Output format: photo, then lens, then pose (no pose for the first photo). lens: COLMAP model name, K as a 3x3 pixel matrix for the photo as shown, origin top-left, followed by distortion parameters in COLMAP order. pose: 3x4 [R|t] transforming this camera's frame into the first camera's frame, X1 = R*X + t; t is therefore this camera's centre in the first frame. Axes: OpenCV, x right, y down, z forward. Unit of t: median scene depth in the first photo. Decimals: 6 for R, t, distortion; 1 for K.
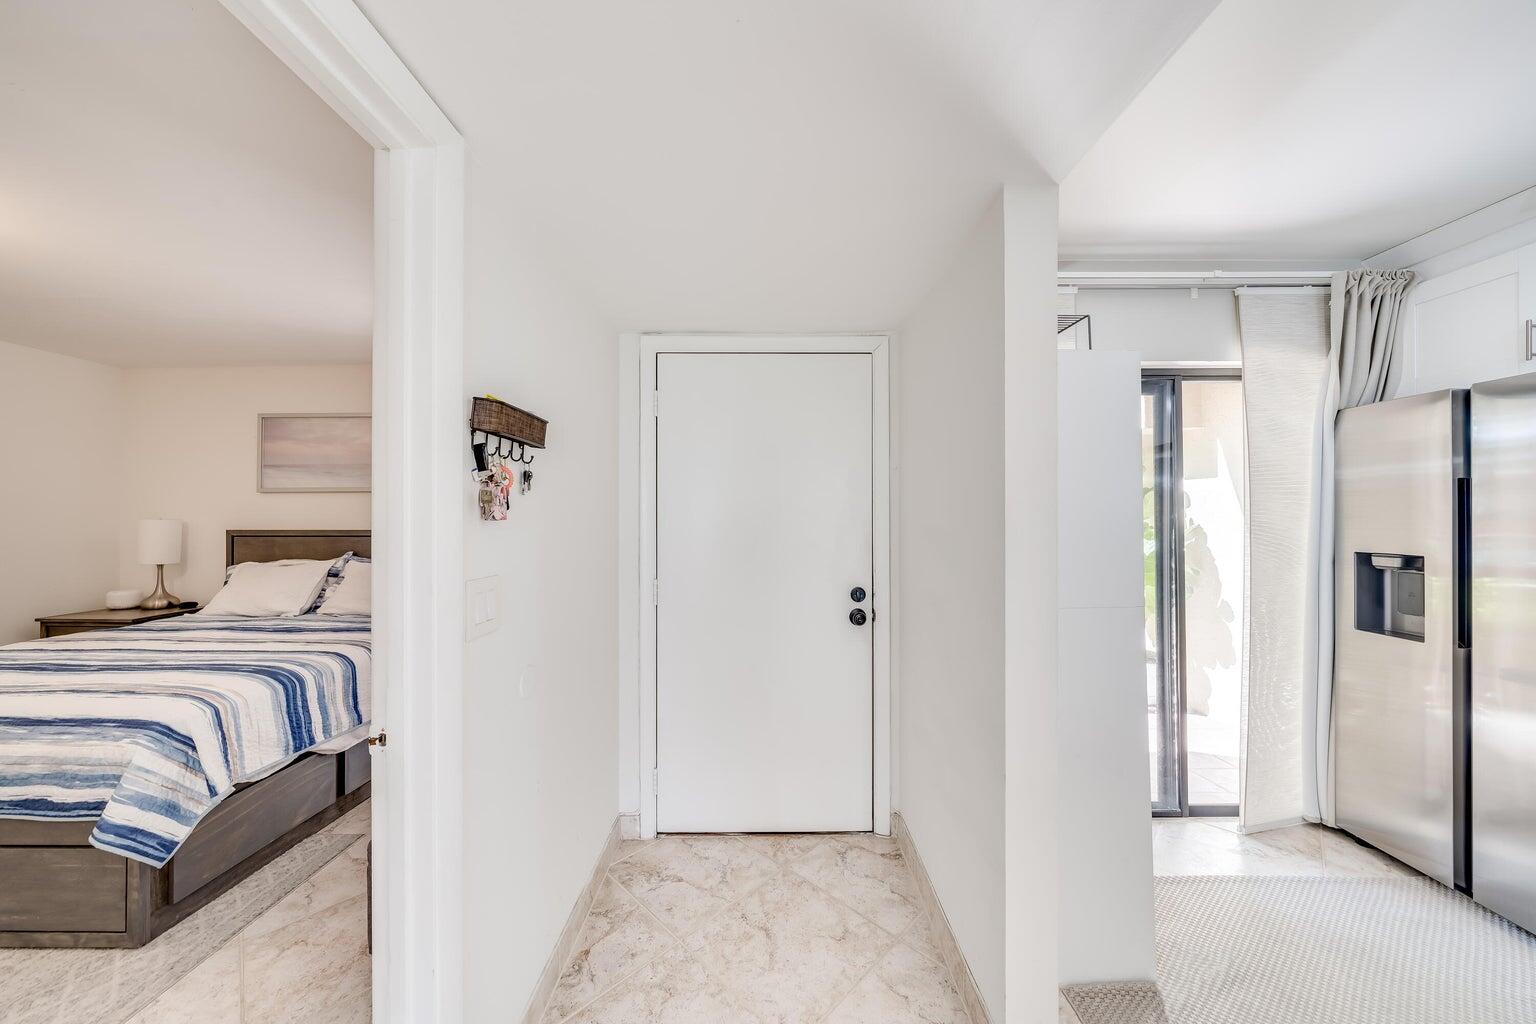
lens RADIAL K [[529.4, 0, 769.6], [0, 529.4, 510.2], [0, 0, 1]] dist [-0.000096, 0.000052]
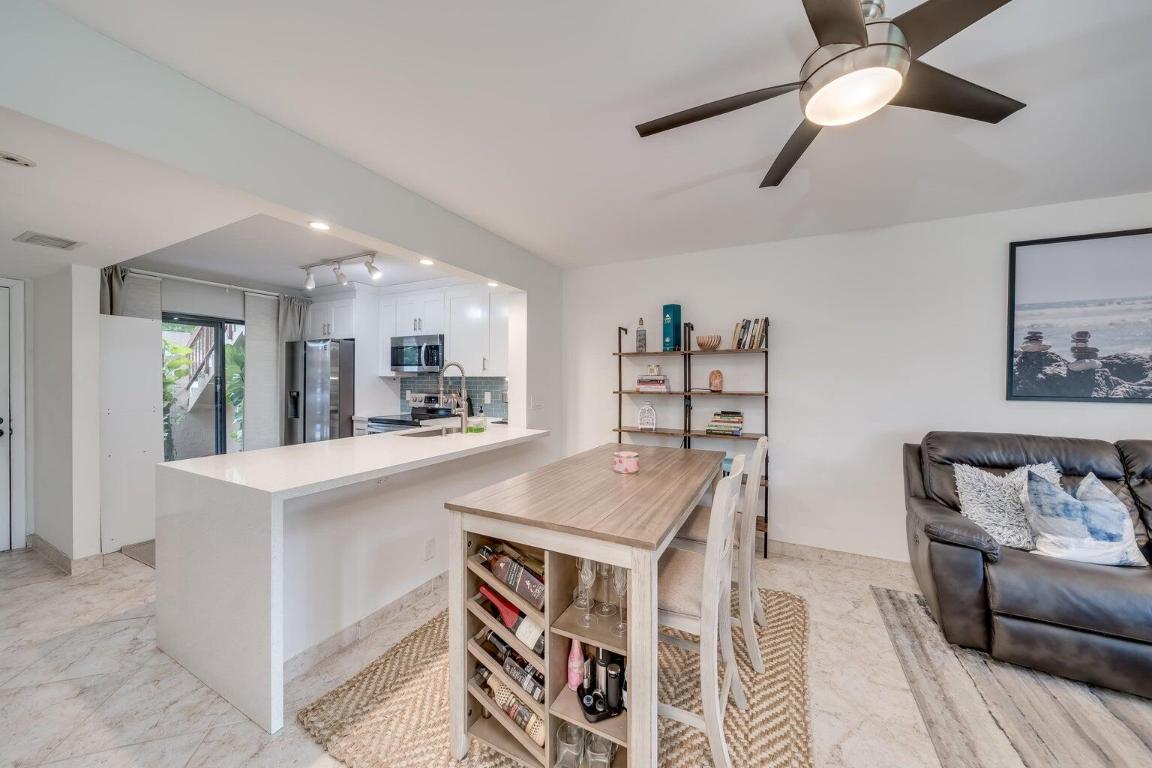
lens RADIAL K [[397.1, 0, 577.2], [0, 397.1, 382.6], [0, 0, 1]] dist [-0.000096, 0.000052]
pose [[0.461174, -0.003995, 0.887301, -0.137812], [-0.018882, 0.999719, 0.014315, -0.033941], [-0.887109, -0.023356, 0.460969, -1.591474]]
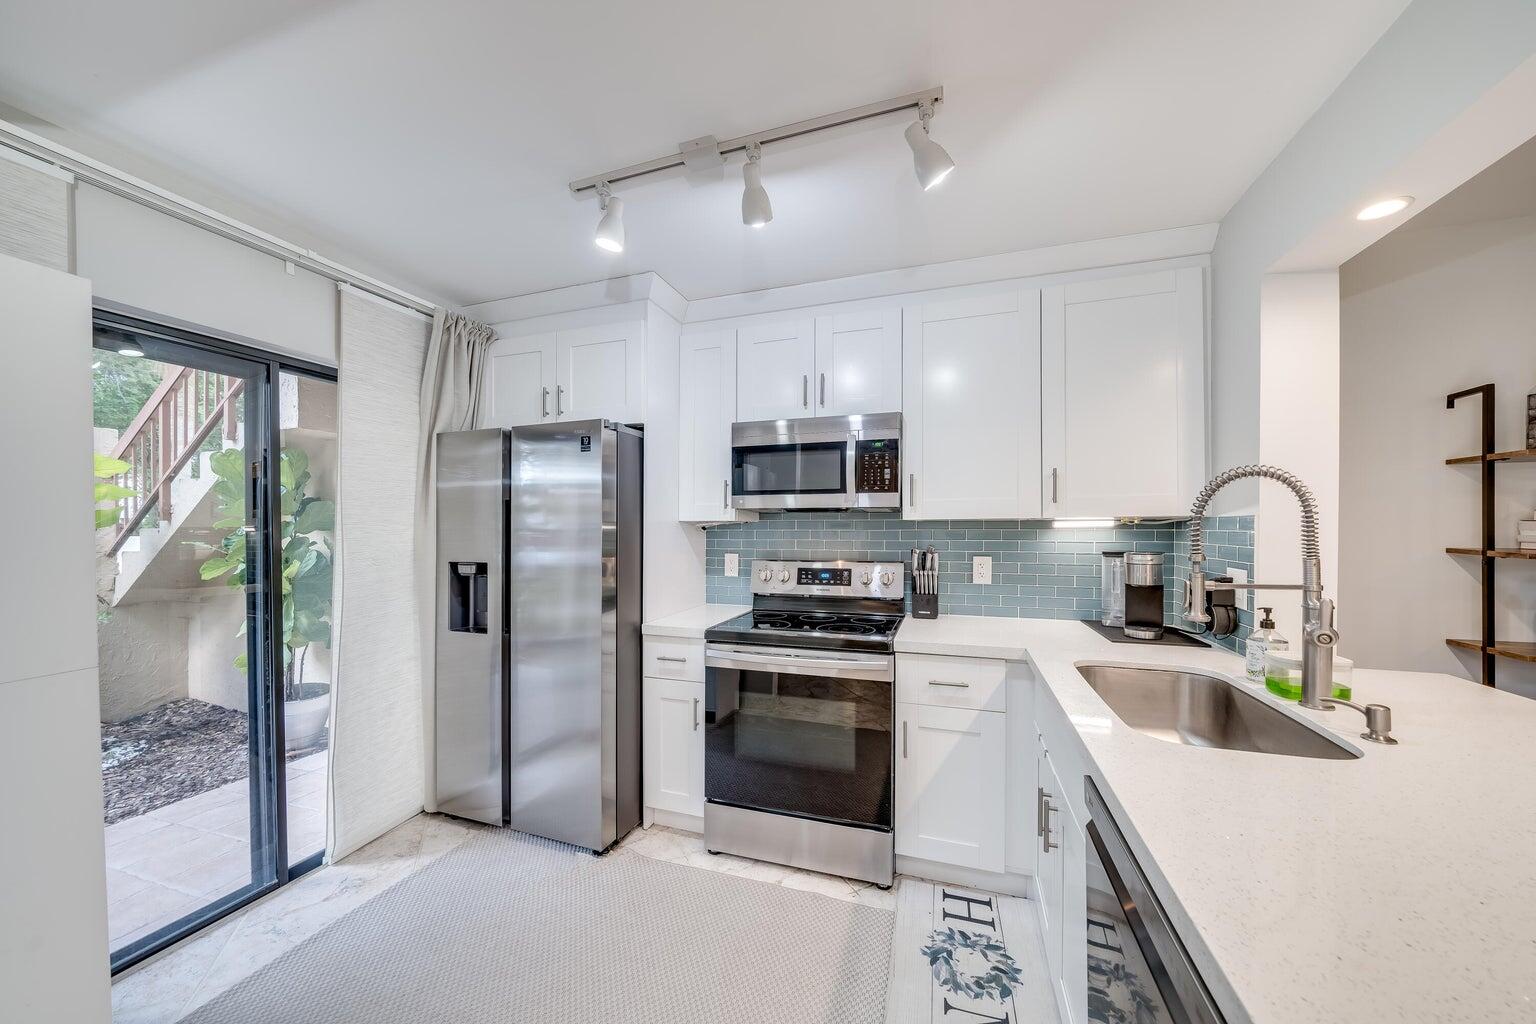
lens RADIAL K [[536.1, 0, 768.8], [0, 536.1, 526.4], [0, 0, 1]] dist [-0.000472, -0.000009]
pose [[0.330633, 0.001174, 0.943759, 0.267810], [-0.011322, 0.999932, 0.002723, -0.007691], [-0.943691, -0.011585, 0.330624, -0.013070]]
